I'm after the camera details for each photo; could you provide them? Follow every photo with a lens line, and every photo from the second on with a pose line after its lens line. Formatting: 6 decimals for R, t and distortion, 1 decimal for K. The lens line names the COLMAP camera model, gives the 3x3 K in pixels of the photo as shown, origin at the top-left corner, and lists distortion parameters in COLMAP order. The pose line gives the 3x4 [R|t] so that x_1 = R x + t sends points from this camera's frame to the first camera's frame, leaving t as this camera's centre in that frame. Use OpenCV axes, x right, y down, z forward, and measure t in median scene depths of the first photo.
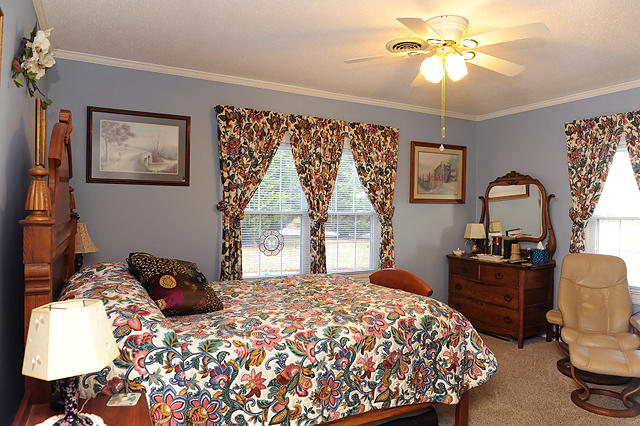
lens RADIAL K [[437.8, 0, 320.0], [0, 437.8, 213.0], [0, 0, 1]] dist [-0.047572, -0.002458]
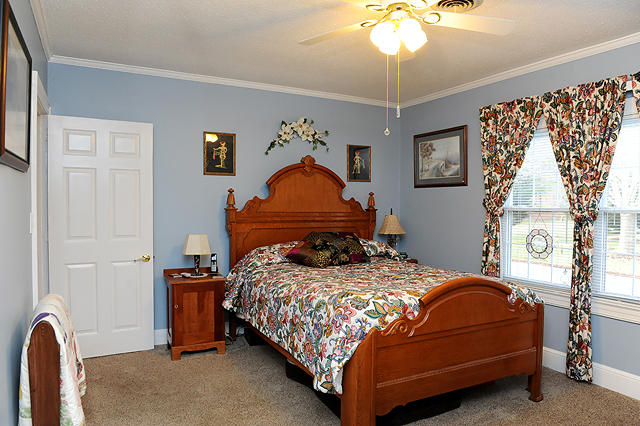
lens RADIAL K [[437.8, 0, 320.0], [0, 437.8, 213.0], [0, 0, 1]] dist [-0.047572, -0.002458]
pose [[-0.004154, 0.006906, -0.999968, 0.764528], [-0.014302, 0.999873, 0.006965, 0.006324], [0.999889, 0.014331, -0.004055, 0.567377]]
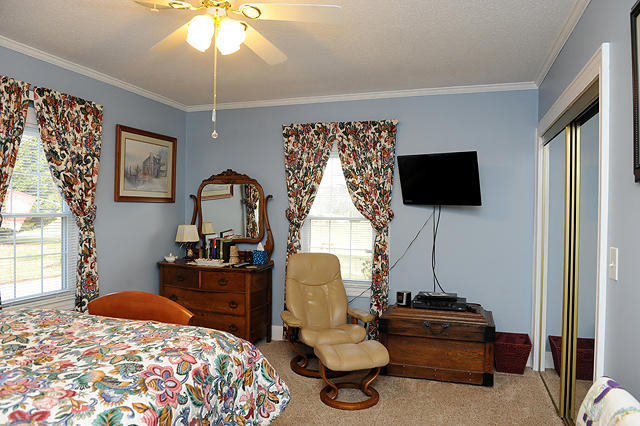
lens RADIAL K [[437.8, 0, 320.0], [0, 437.8, 213.0], [0, 0, 1]] dist [-0.047572, -0.002458]
pose [[0.722024, -0.003680, 0.691858, -0.084293], [-0.001155, 0.999978, 0.006524, -0.008408], [-0.691867, -0.005509, 0.722004, 0.194857]]
